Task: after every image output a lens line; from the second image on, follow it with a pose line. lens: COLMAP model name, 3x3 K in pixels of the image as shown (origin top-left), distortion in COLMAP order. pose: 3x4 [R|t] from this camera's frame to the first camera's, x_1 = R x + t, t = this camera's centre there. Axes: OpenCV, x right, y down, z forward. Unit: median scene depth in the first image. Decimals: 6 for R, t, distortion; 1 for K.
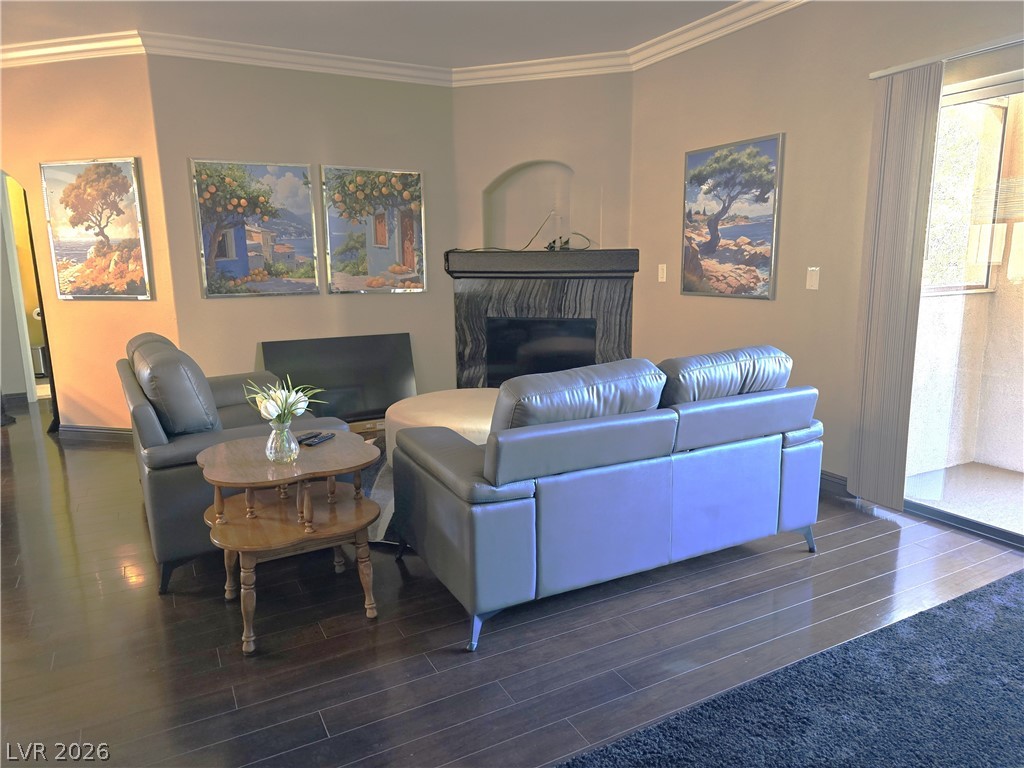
lens RADIAL K [[696.4, 0, 514.3], [0, 696.4, 383.8], [0, 0, 1]] dist [0.035063, -0.022708]
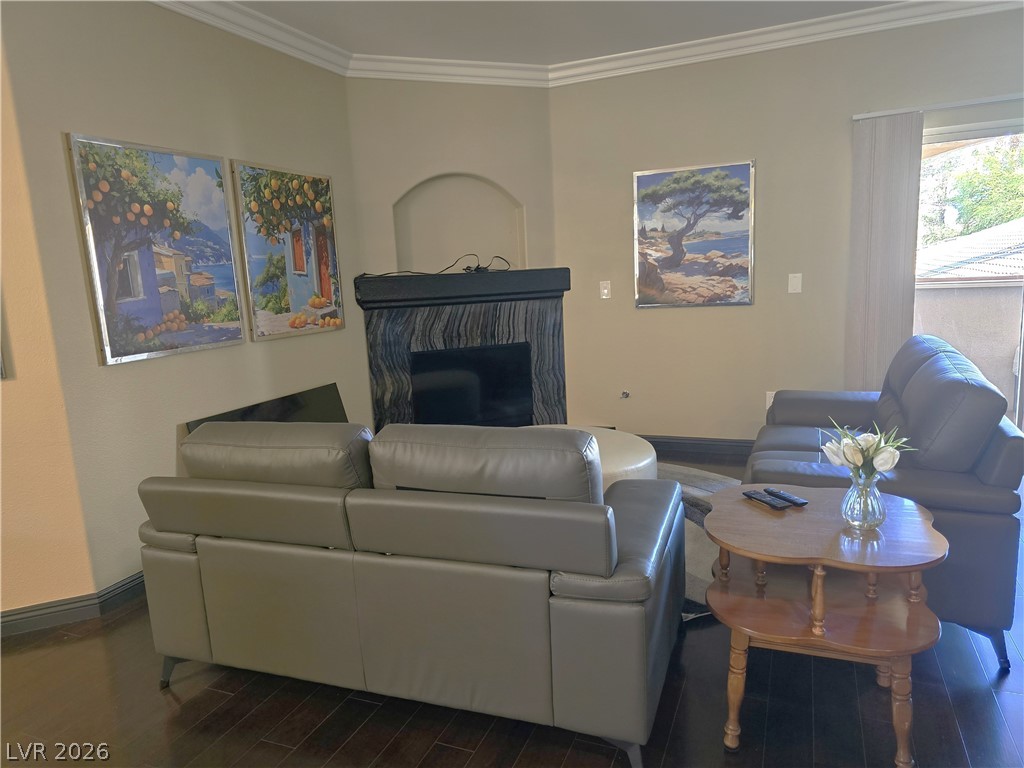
lens RADIAL K [[696.4, 0, 517.0], [0, 696.4, 387.5], [0, 0, 1]] dist [0.035063, -0.022708]
pose [[0.769938, -0.134039, 0.623882, -0.548691], [0.156129, 0.987544, 0.019490, -0.058715], [-0.618723, 0.082400, 0.781276, 0.304832]]
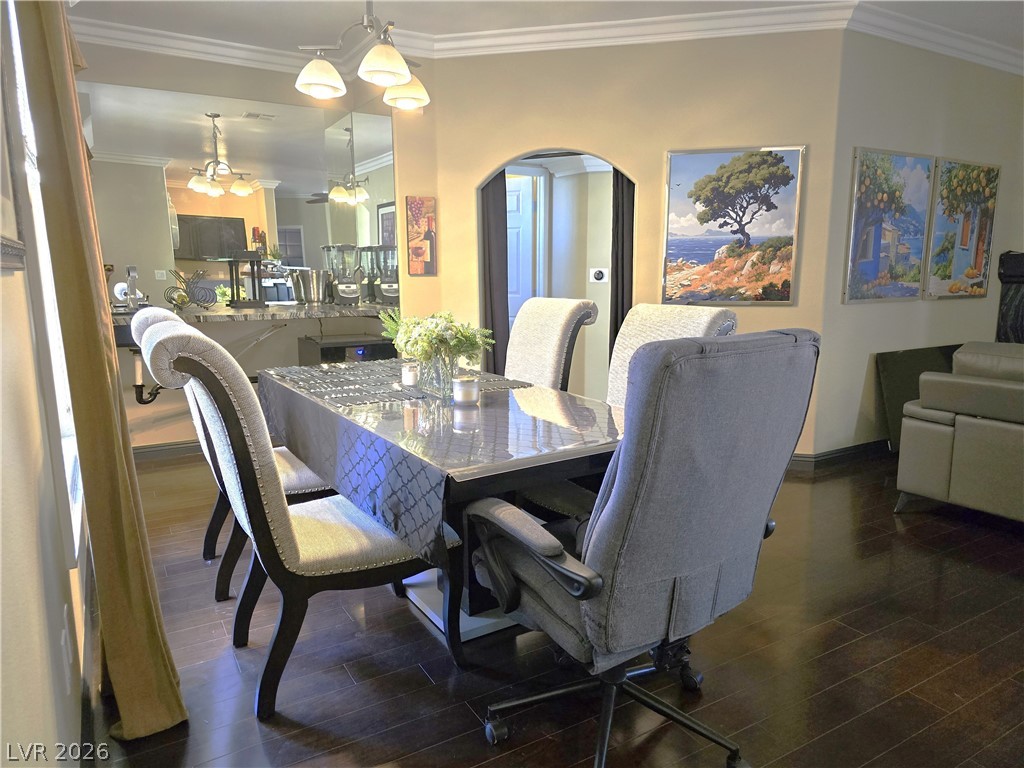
lens RADIAL K [[696.4, 0, 508.5], [0, 696.4, 383.4], [0, 0, 1]] dist [0.035063, -0.022708]
pose [[0.998676, 0.000446, 0.051444, -0.913733], [0.000416, 0.999860, -0.016727, -0.005986], [-0.051445, 0.016727, 0.998536, 0.131438]]
